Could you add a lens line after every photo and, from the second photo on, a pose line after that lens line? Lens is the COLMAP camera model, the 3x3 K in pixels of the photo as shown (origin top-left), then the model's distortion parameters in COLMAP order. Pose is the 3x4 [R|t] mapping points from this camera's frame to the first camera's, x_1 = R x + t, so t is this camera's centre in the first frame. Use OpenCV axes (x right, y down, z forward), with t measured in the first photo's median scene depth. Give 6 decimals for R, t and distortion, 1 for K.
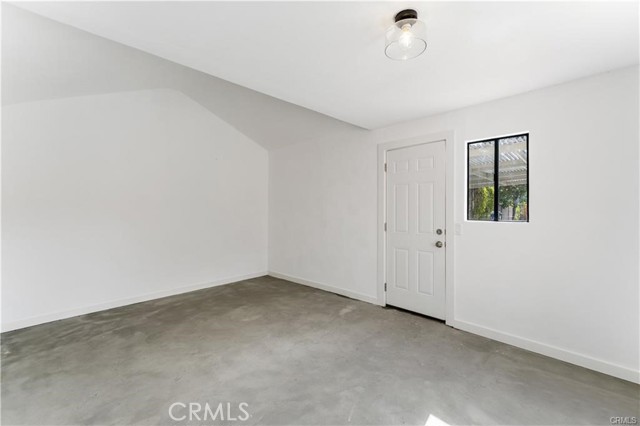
lens RADIAL K [[260.1, 0, 323.3], [0, 260.1, 210.1], [0, 0, 1]] dist [-0.001153, -0.000861]
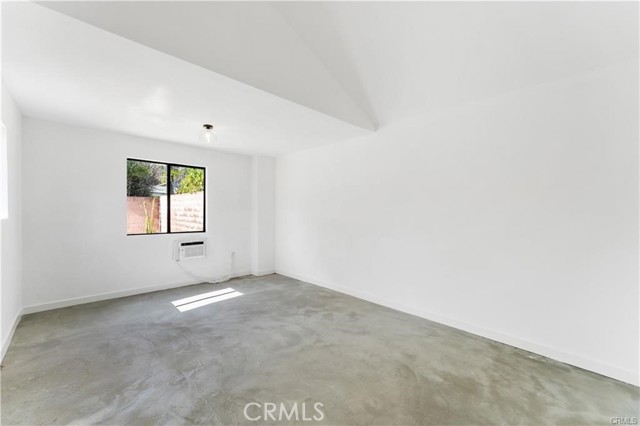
lens RADIAL K [[260.1, 0, 323.3], [0, 260.1, 210.1], [0, 0, 1]] dist [-0.001153, -0.000861]
pose [[-0.999602, -0.004504, 0.027841, -0.483037], [-0.004573, 0.999987, -0.002417, 0.012853], [-0.027830, -0.002543, -0.999609, 2.010544]]
